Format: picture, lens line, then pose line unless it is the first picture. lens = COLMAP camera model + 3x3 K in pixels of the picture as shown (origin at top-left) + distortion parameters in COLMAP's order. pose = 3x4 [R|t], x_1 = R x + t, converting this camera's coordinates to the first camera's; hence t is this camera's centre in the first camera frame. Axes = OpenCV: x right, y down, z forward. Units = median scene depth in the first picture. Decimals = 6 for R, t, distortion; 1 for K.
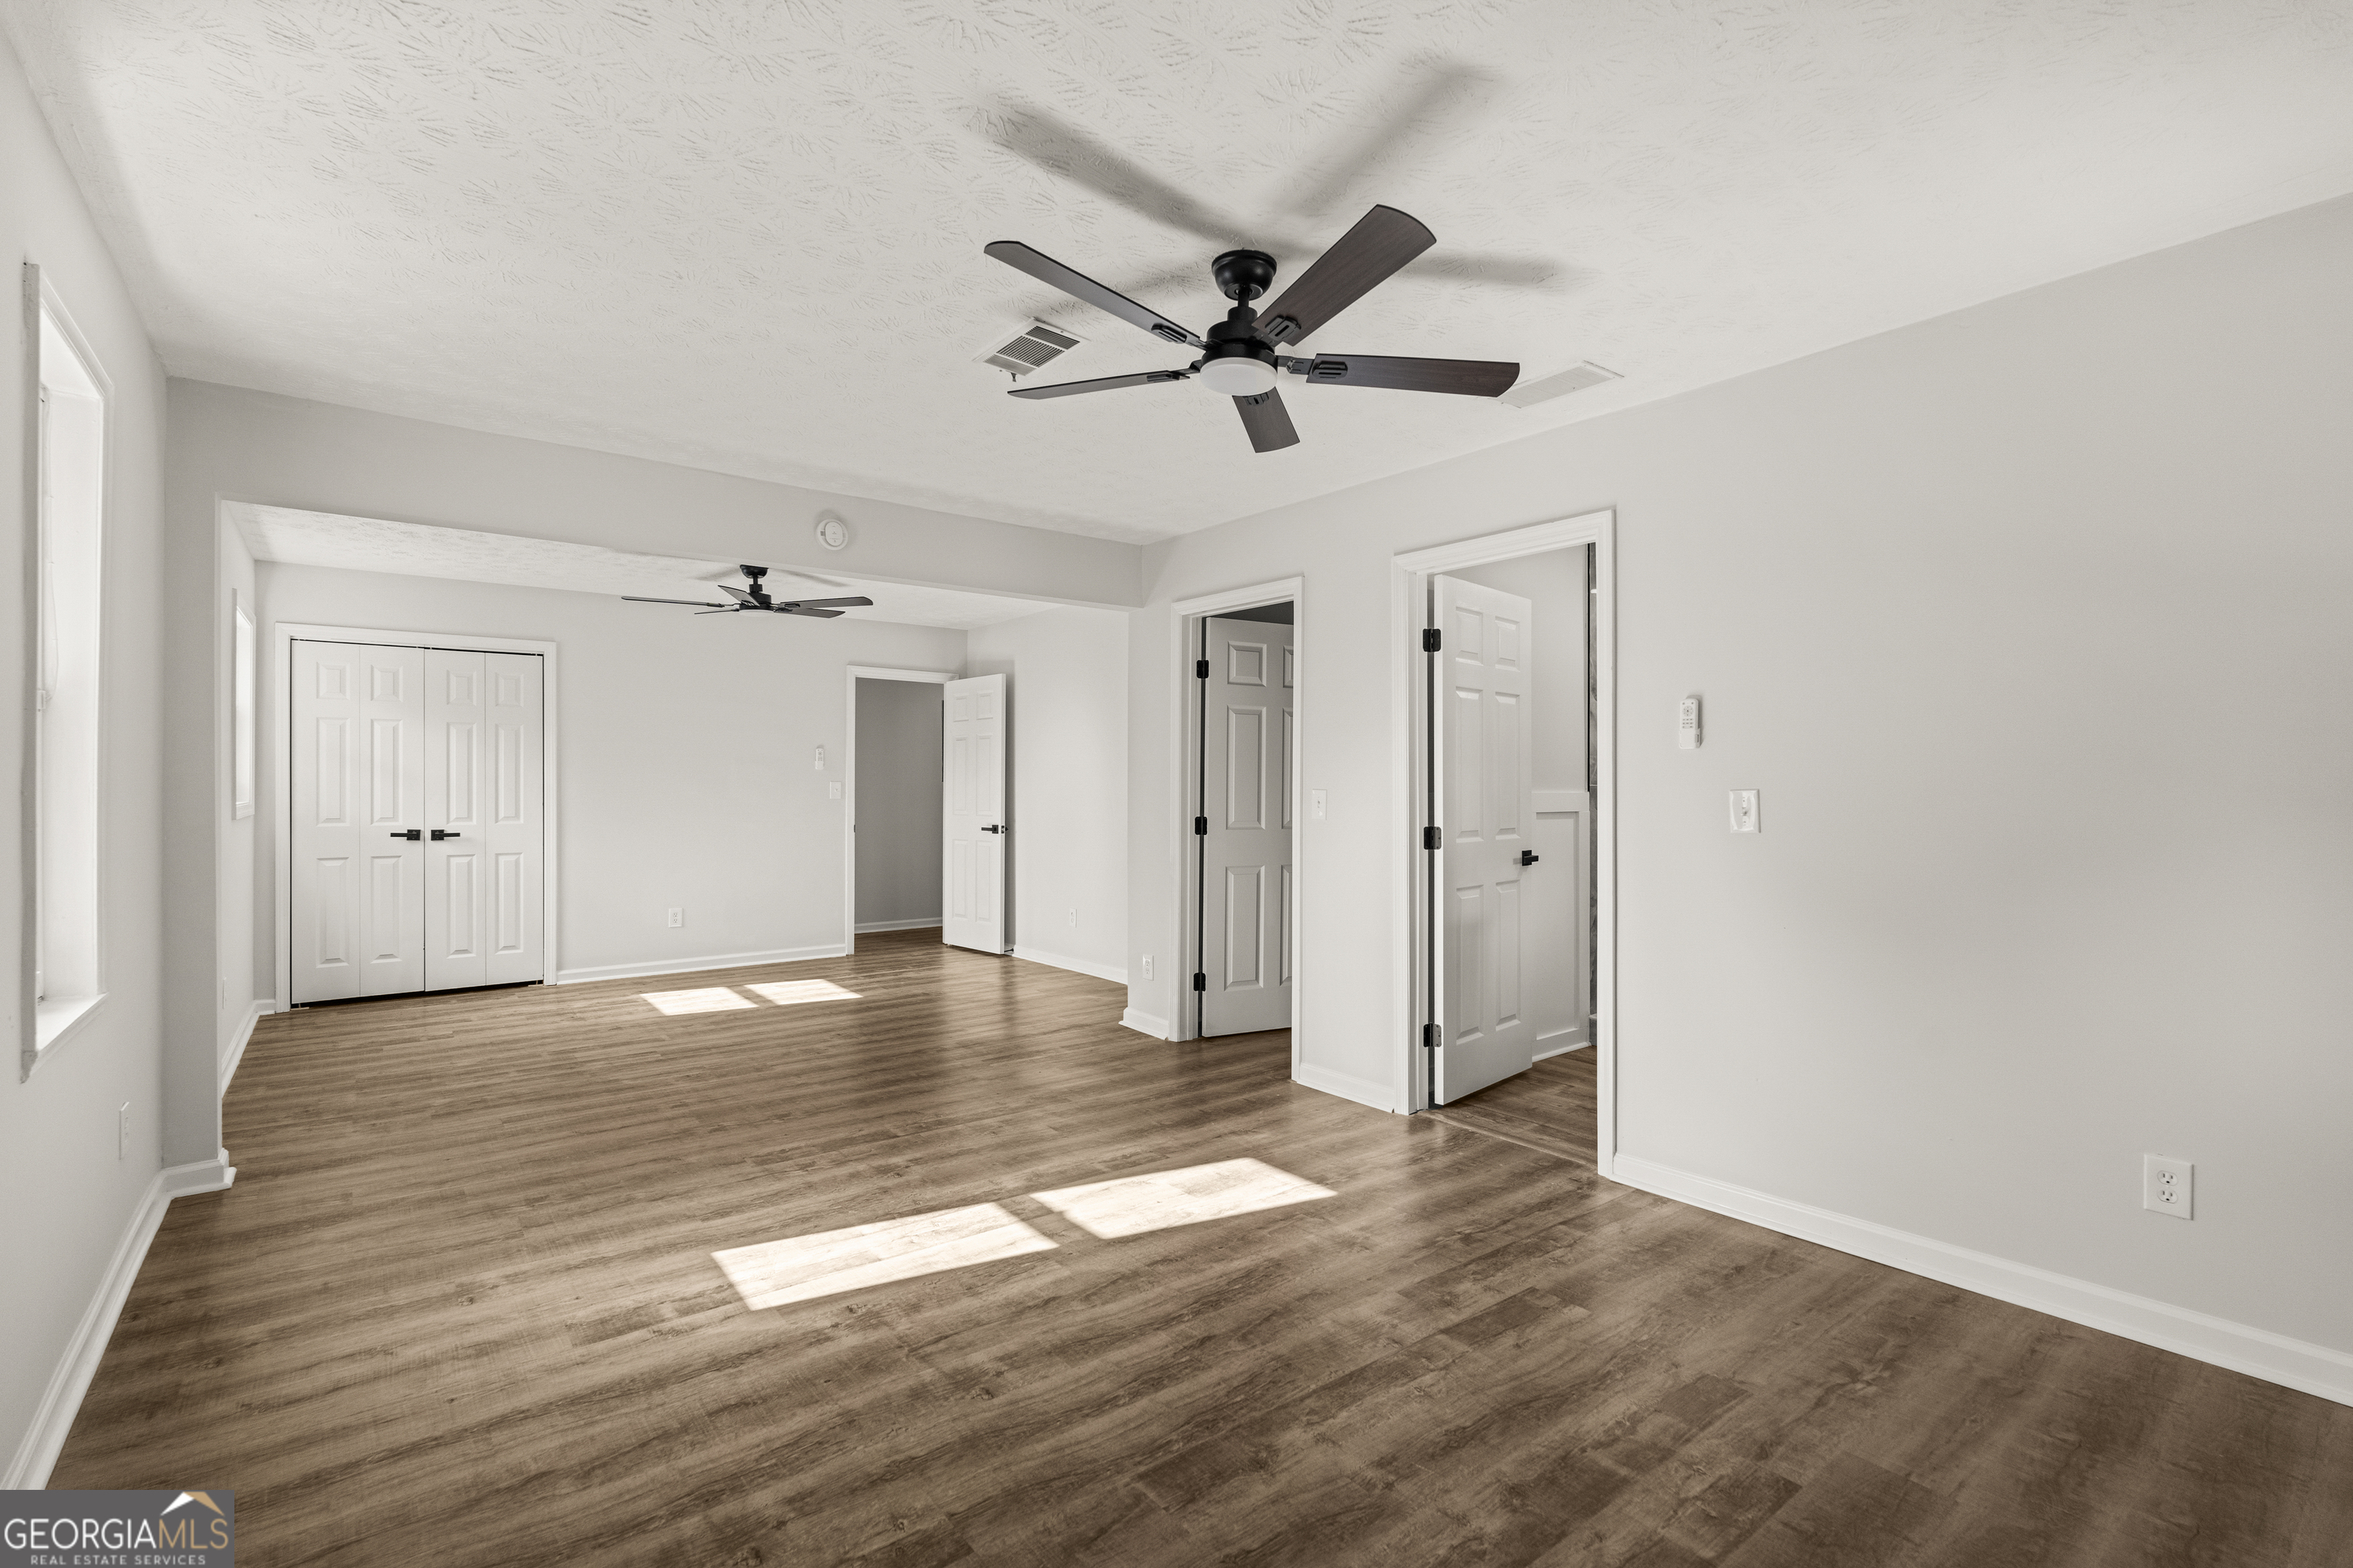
lens RADIAL K [[1070.6, 0, 1178.3], [0, 1070.6, 790.7], [0, 0, 1]] dist [-0.000312, -0.000506]
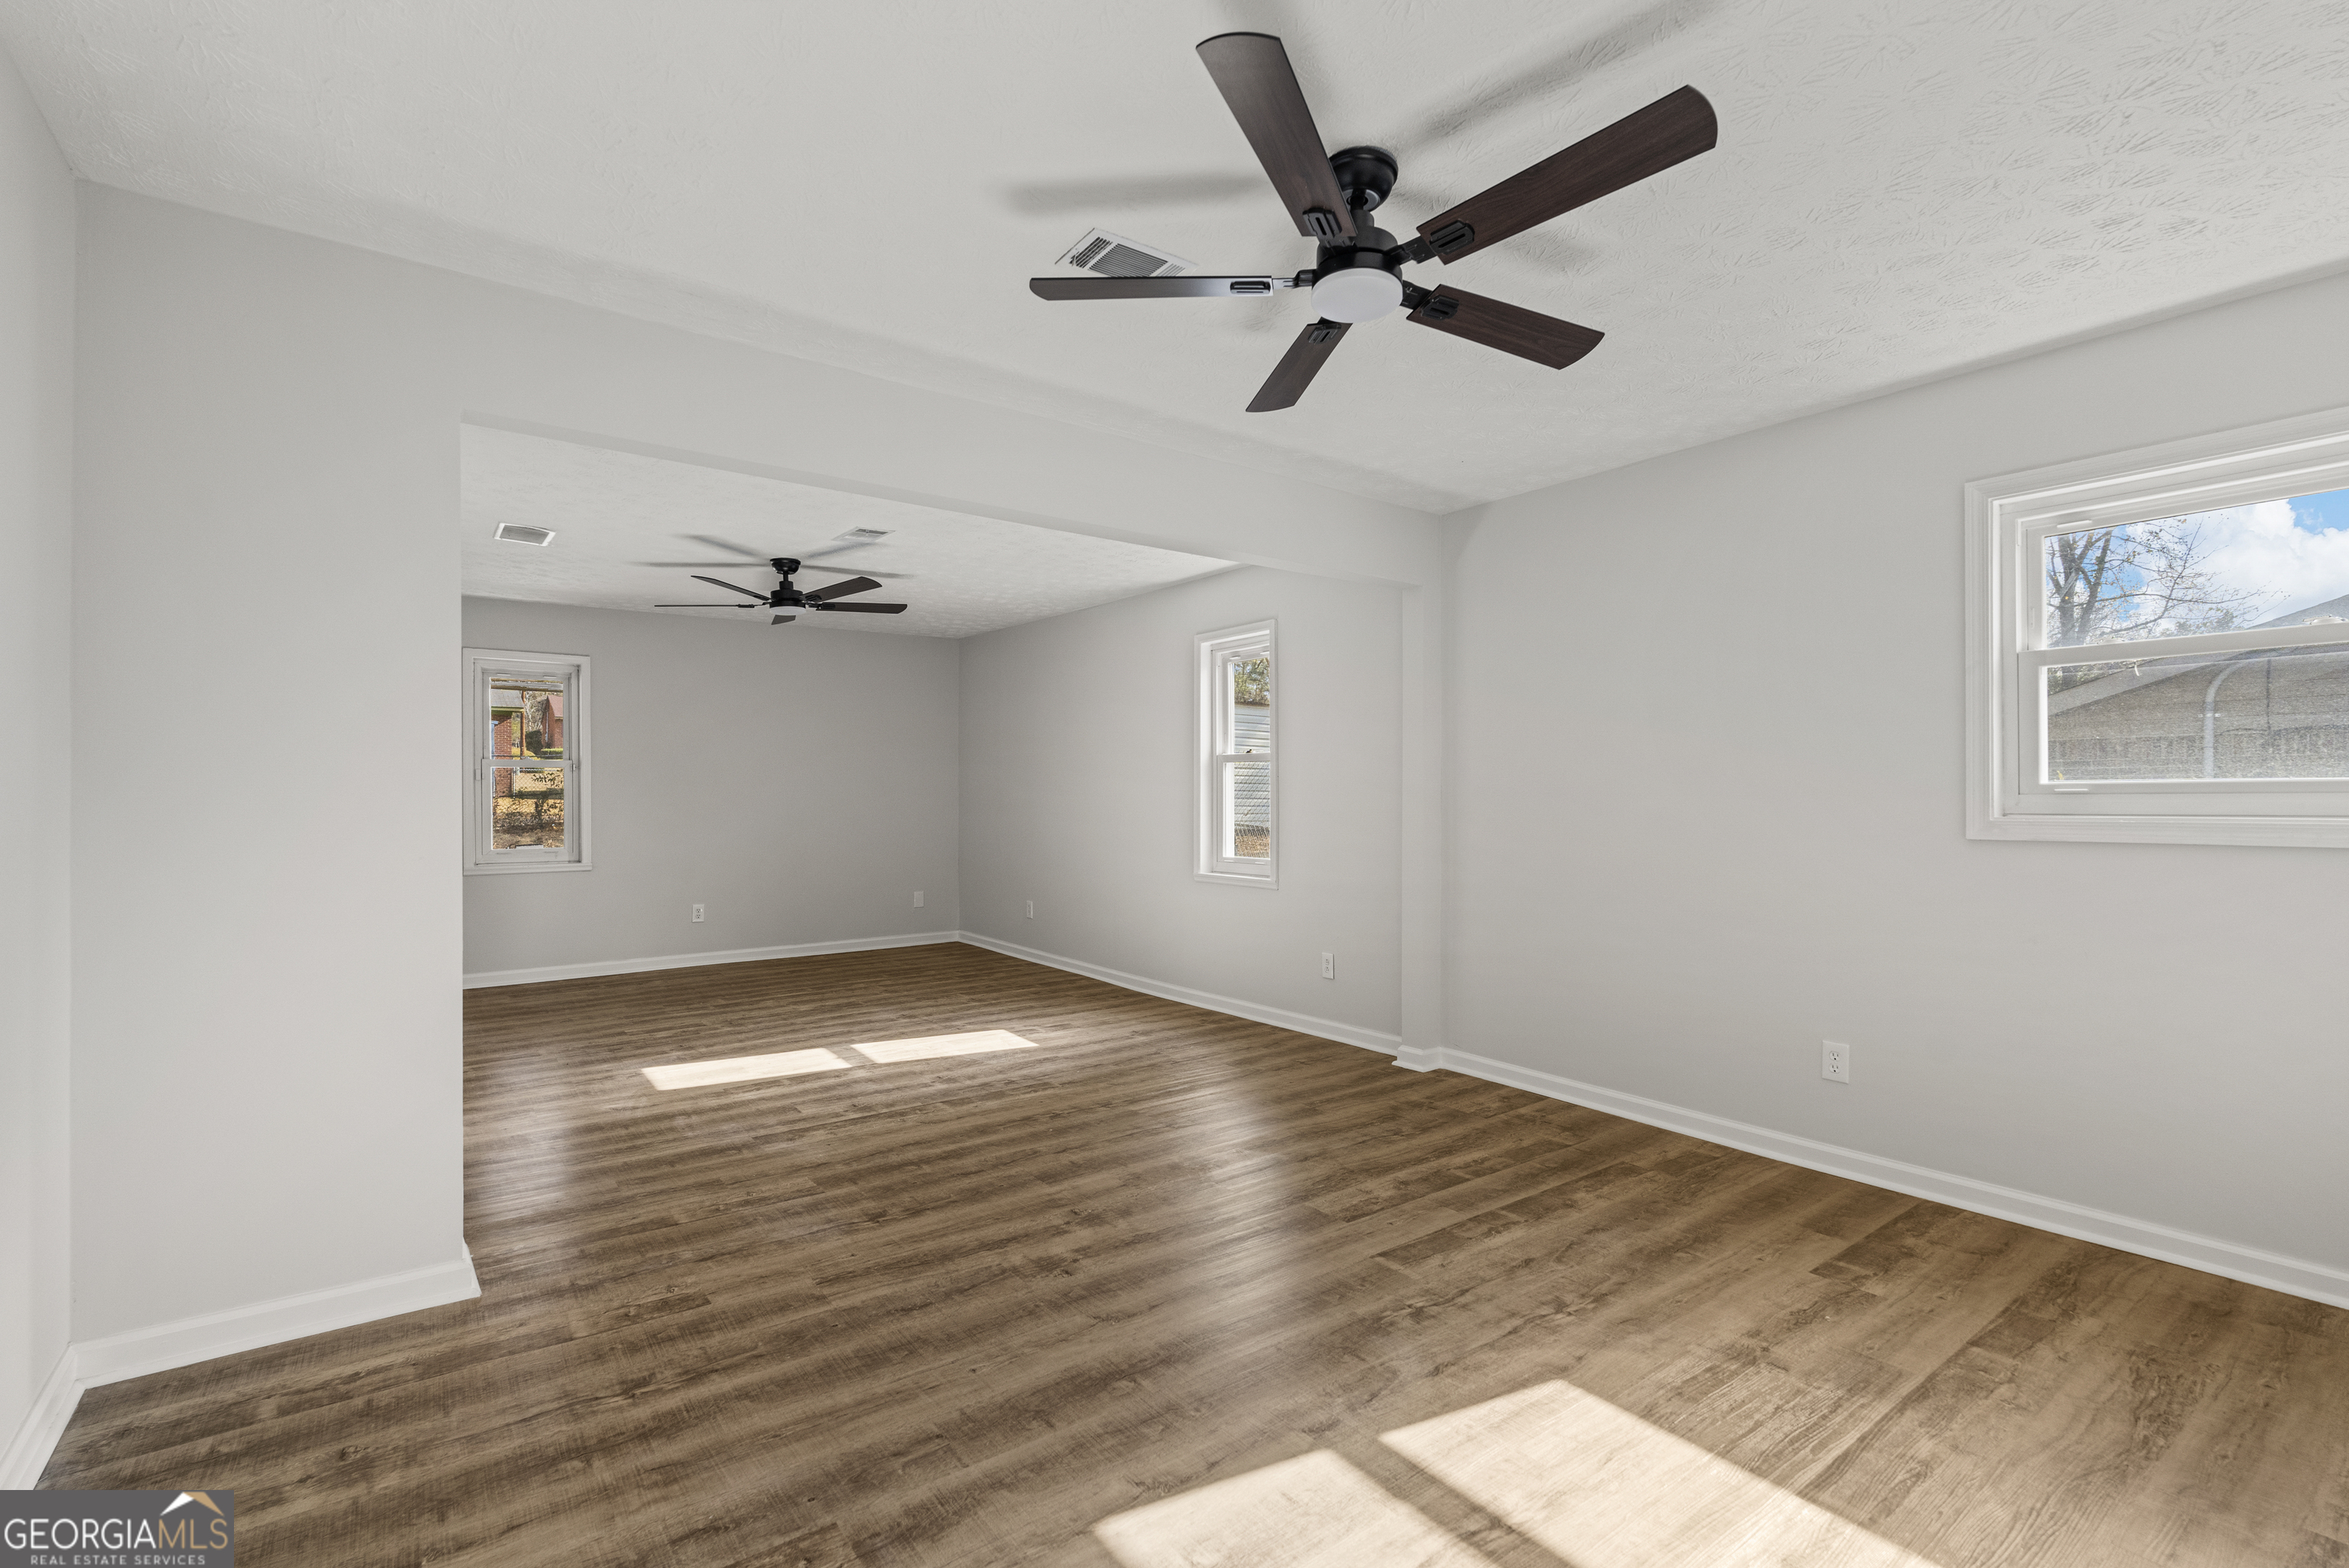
lens RADIAL K [[1068.6, 0, 1173.7], [0, 1068.6, 789.0], [0, 0, 1]] dist [-0.000312, -0.000506]
pose [[-0.999677, 0.001126, 0.025377, -0.571128], [0.000975, 0.999982, -0.005929, 0.001521], [-0.025383, -0.005902, -0.999660, 2.262770]]
